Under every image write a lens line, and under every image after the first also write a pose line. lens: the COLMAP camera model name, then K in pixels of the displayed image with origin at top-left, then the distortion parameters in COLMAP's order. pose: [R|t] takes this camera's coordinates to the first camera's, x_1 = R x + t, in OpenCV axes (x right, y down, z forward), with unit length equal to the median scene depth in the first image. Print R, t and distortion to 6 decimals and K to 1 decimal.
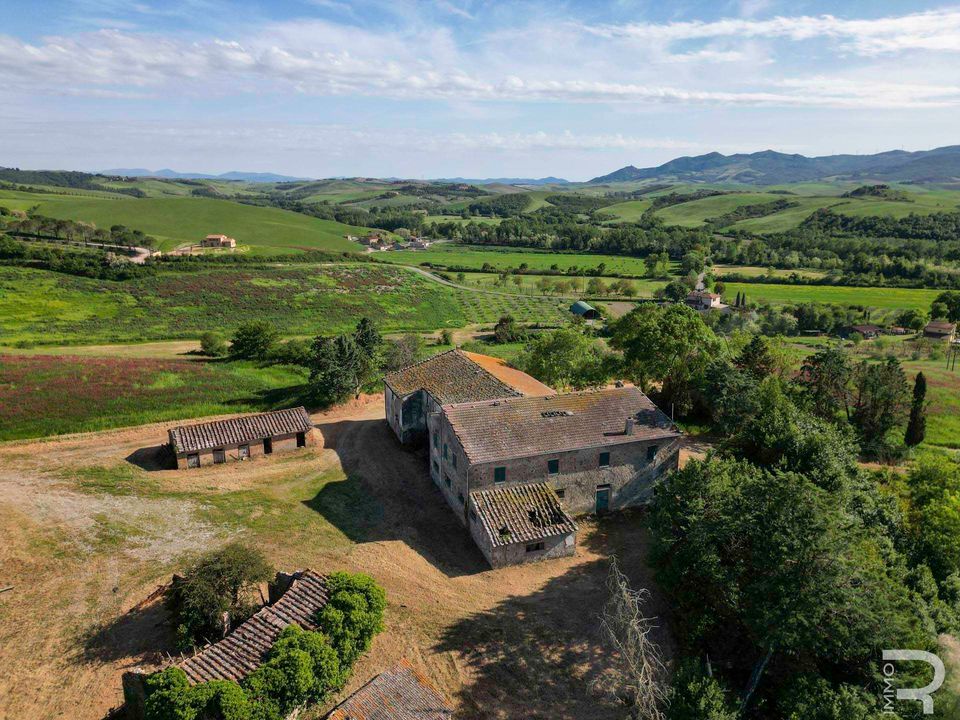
lens RADIAL K [[687.1, 0, 480.0], [0, 687.1, 360.0], [0, 0, 1]] dist [-0.028153, 0.009808]
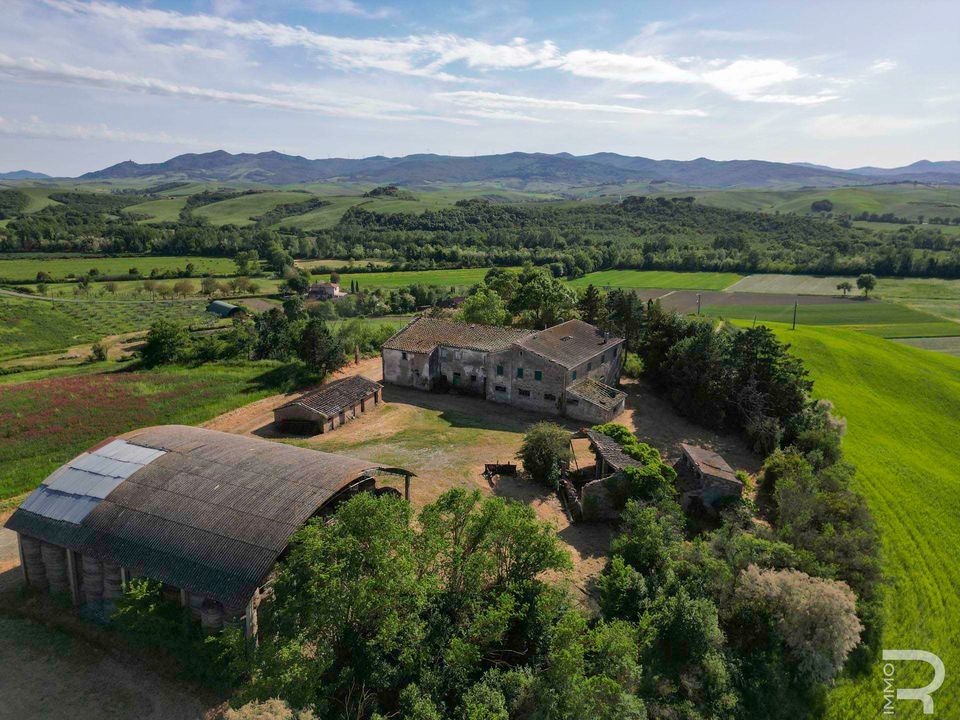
lens RADIAL K [[704.4, 0, 480.0], [0, 704.4, 360.0], [0, 0, 1]] dist [0.002458, -0.007556]
pose [[0.748355, -0.141215, 0.648092, -0.102599], [0.143890, 0.988369, 0.049208, 0.001734], [-0.647503, 0.056429, 0.759970, -0.008117]]
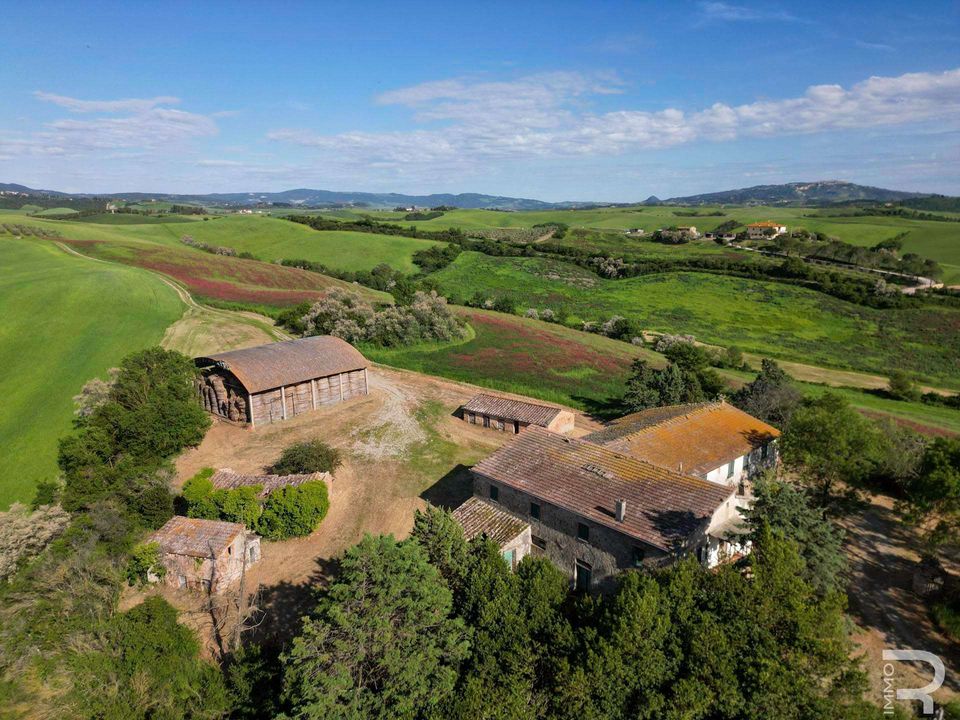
lens RADIAL K [[687.1, 0, 480.0], [0, 687.1, 360.0], [0, 0, 1]] dist [-0.028153, 0.009808]
pose [[0.329729, 0.180787, -0.926604, 0.085985], [-0.215470, 0.969999, 0.112579, -0.012683], [0.919158, 0.162535, 0.358791, 0.052375]]
